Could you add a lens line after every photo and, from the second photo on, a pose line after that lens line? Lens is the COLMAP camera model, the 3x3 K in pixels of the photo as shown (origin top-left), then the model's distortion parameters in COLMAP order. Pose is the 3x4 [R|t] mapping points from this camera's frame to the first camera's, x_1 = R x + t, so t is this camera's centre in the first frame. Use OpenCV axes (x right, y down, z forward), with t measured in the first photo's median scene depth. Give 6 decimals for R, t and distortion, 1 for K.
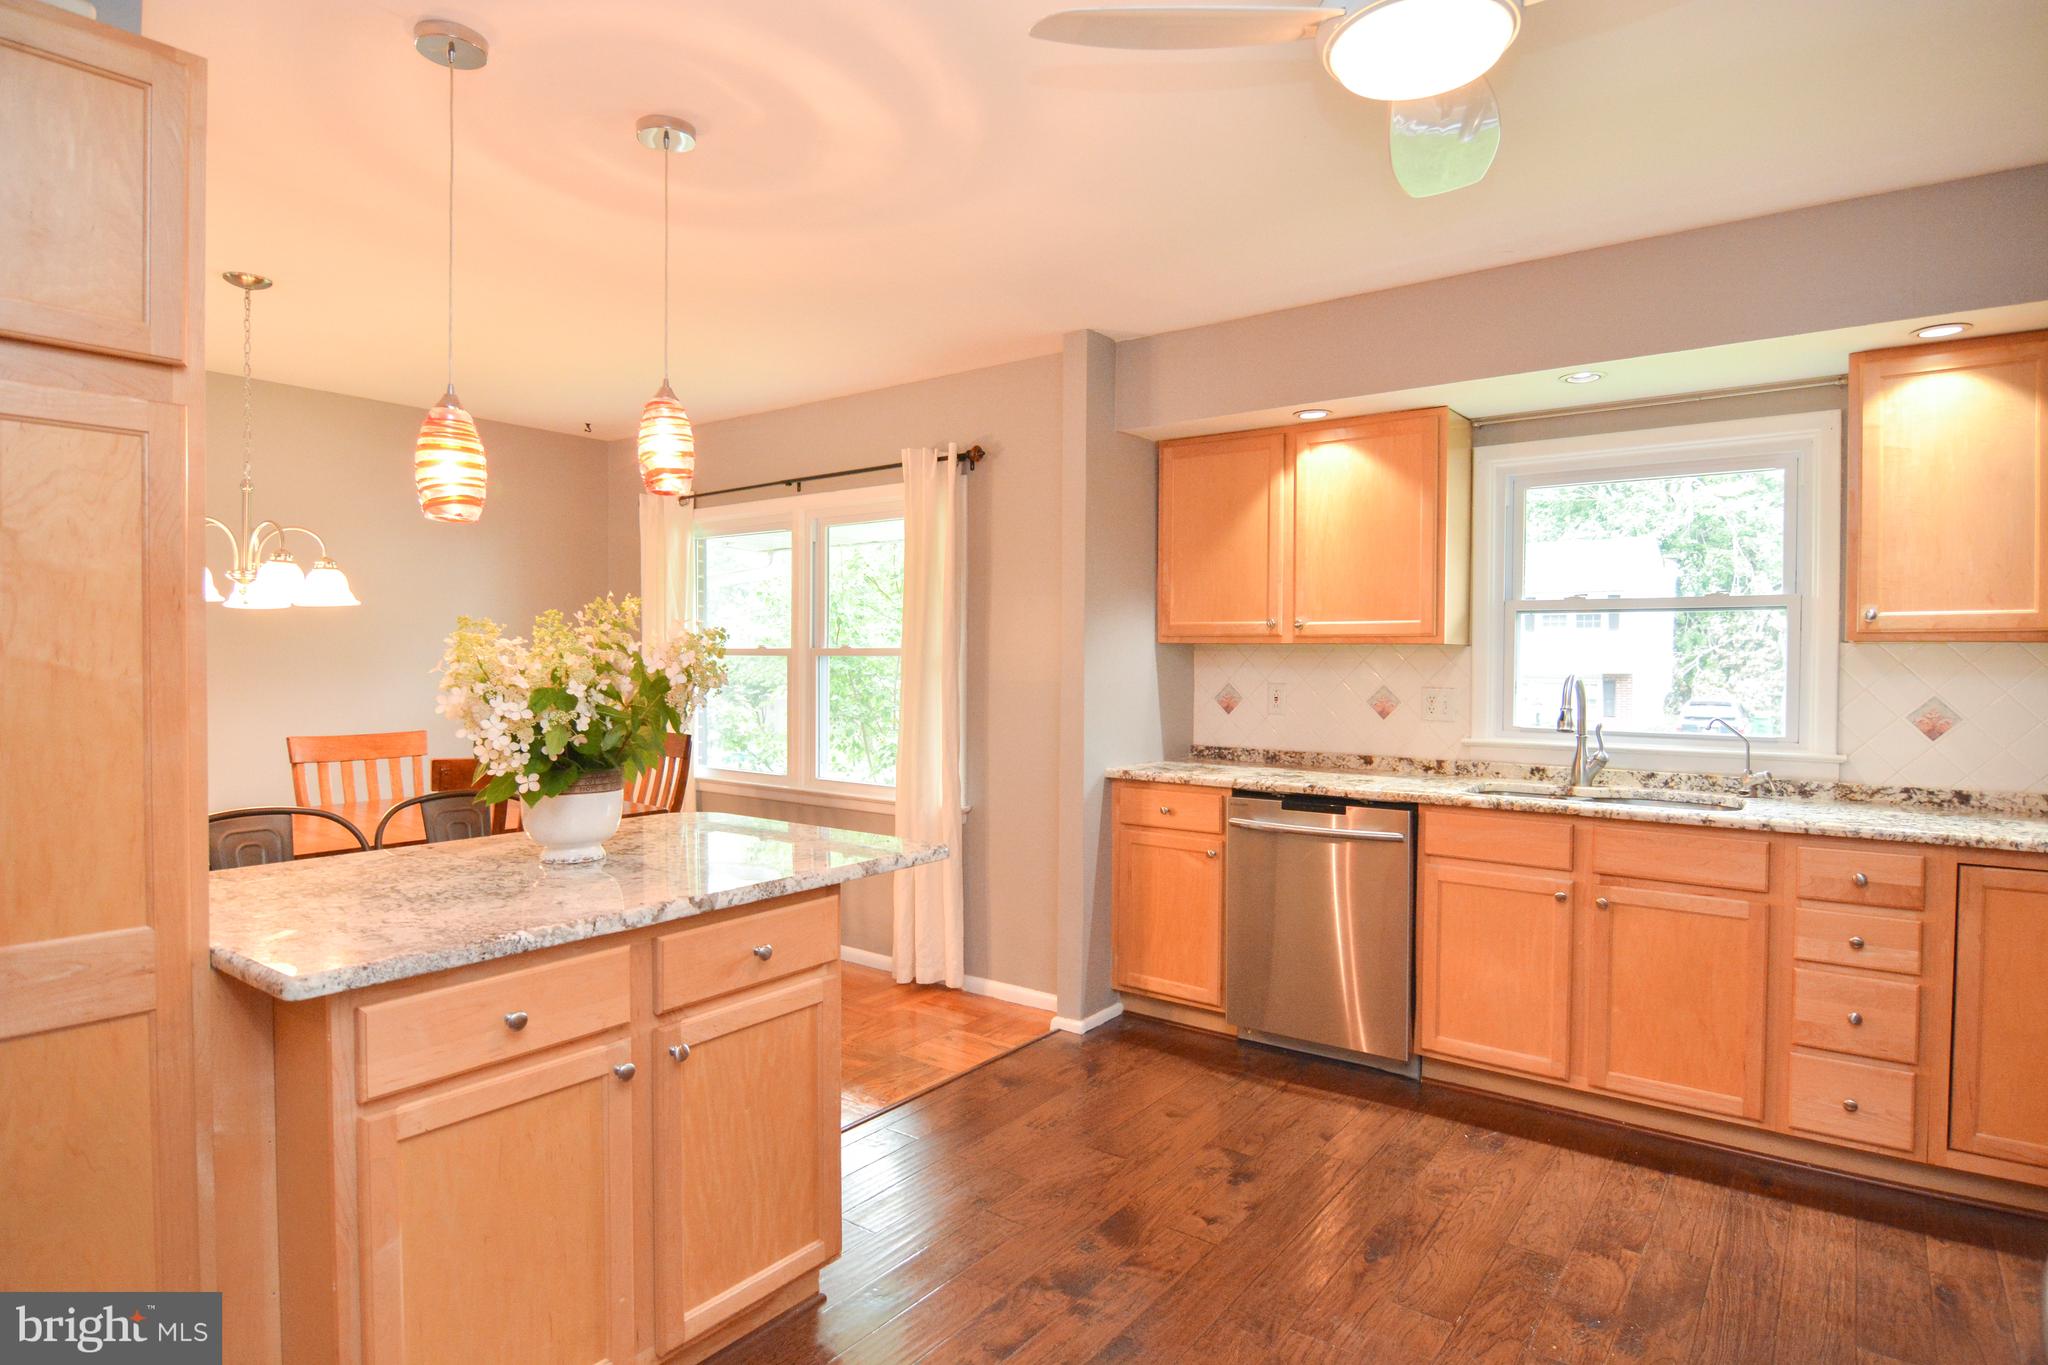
lens RADIAL K [[1127.2, 0, 1024.0], [0, 1127.2, 682.5], [0, 0, 1]] dist [-0.003118, -0.015353]
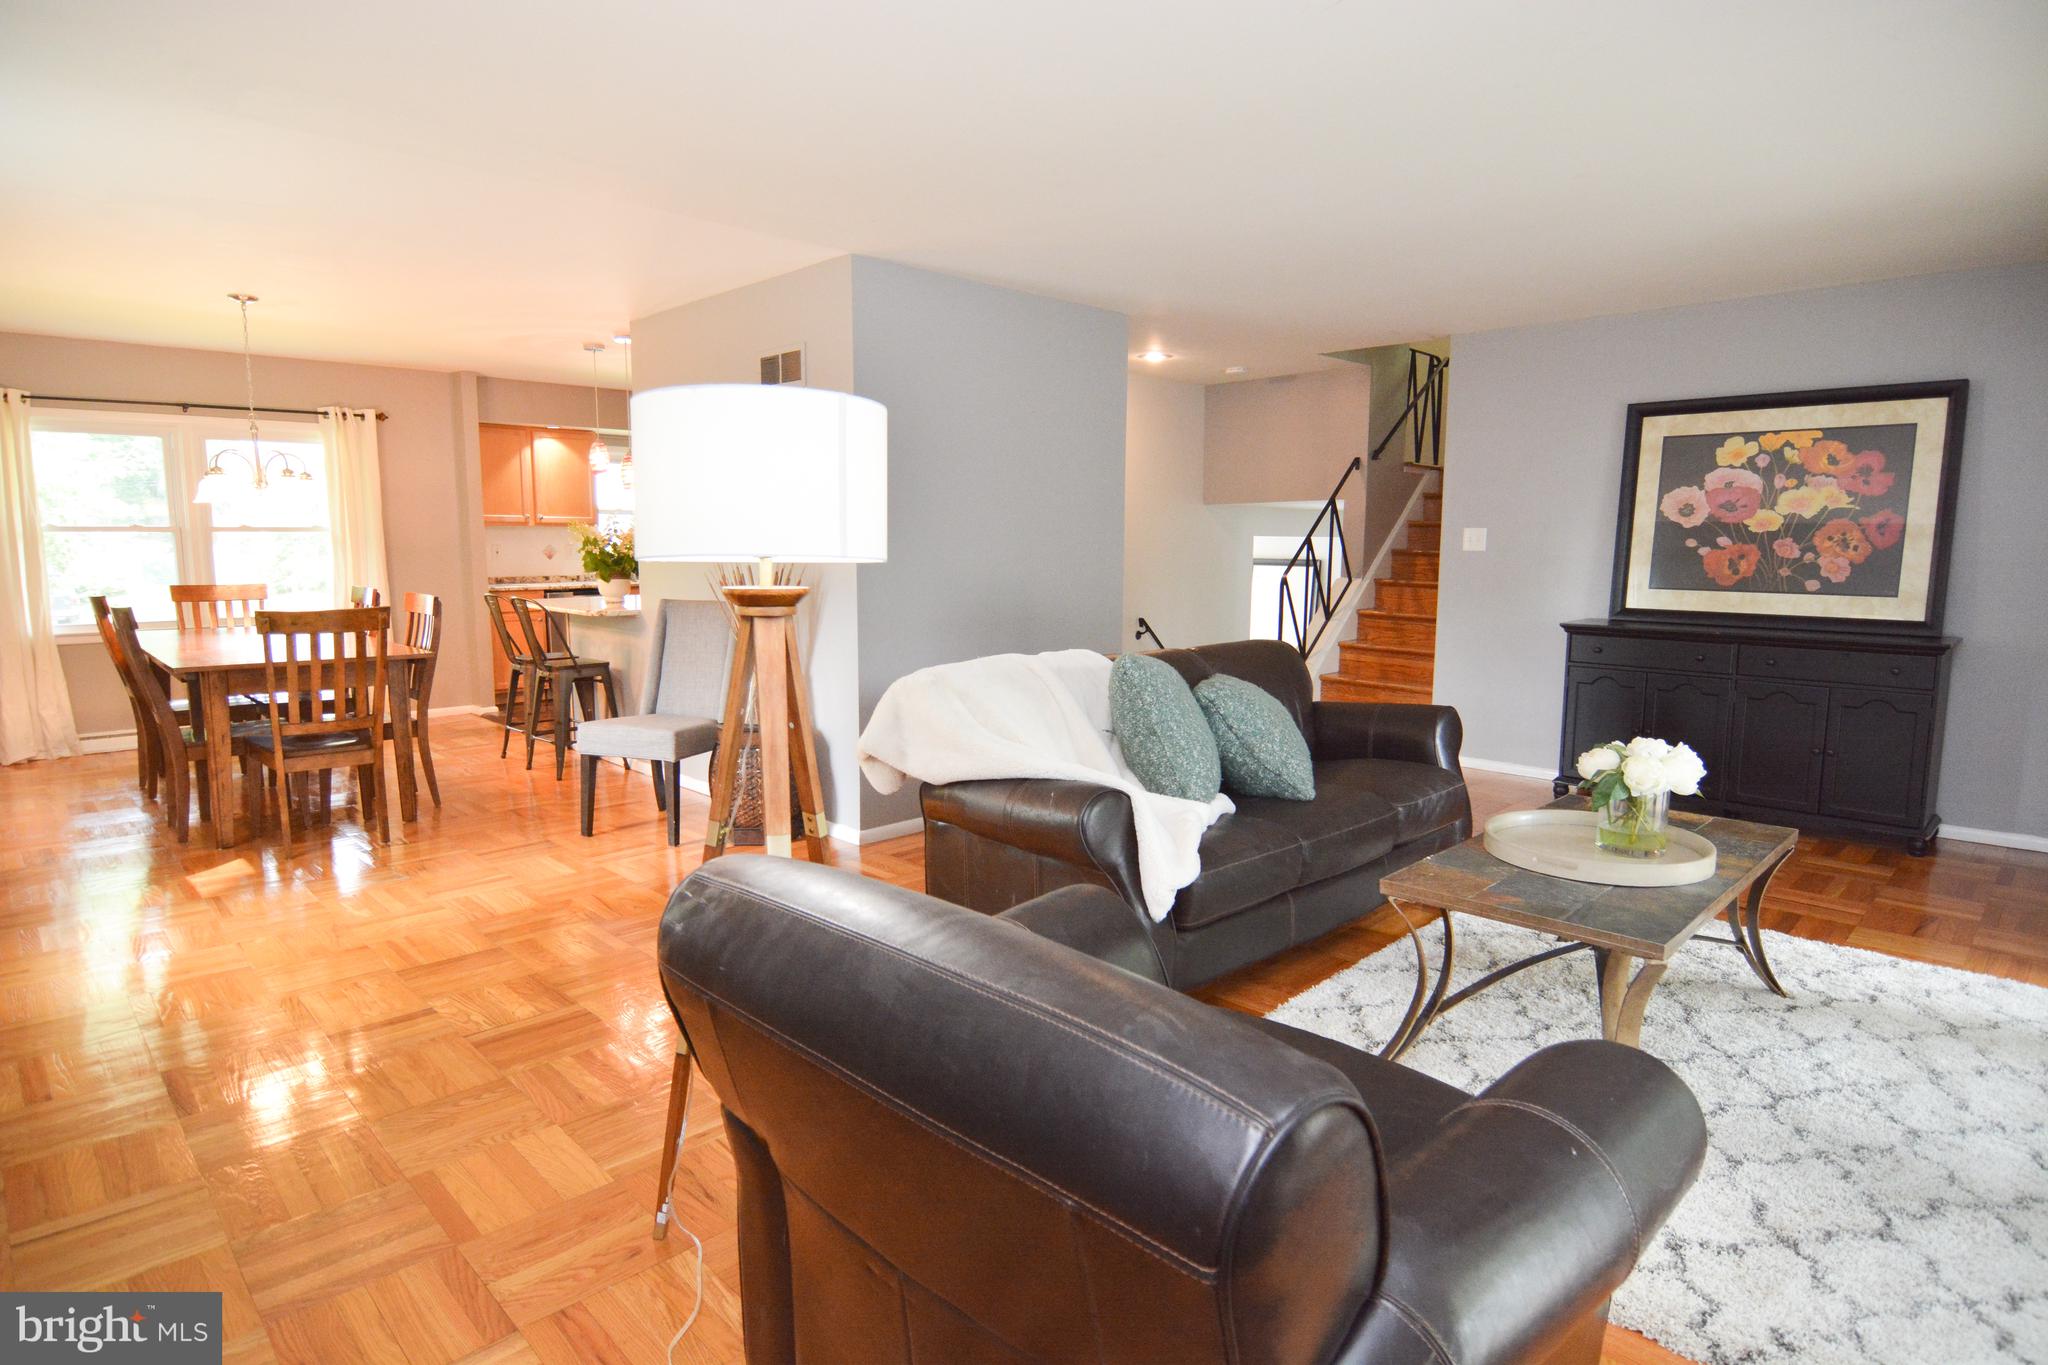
lens RADIAL K [[1127.2, 0, 1024.0], [0, 1127.2, 682.5], [0, 0, 1]] dist [-0.003118, -0.015353]
pose [[0.172637, -0.130614, 0.976287, -1.757039], [0.020239, 0.991430, 0.129061, 0.004746], [-0.984778, -0.002522, 0.173801, -0.328054]]
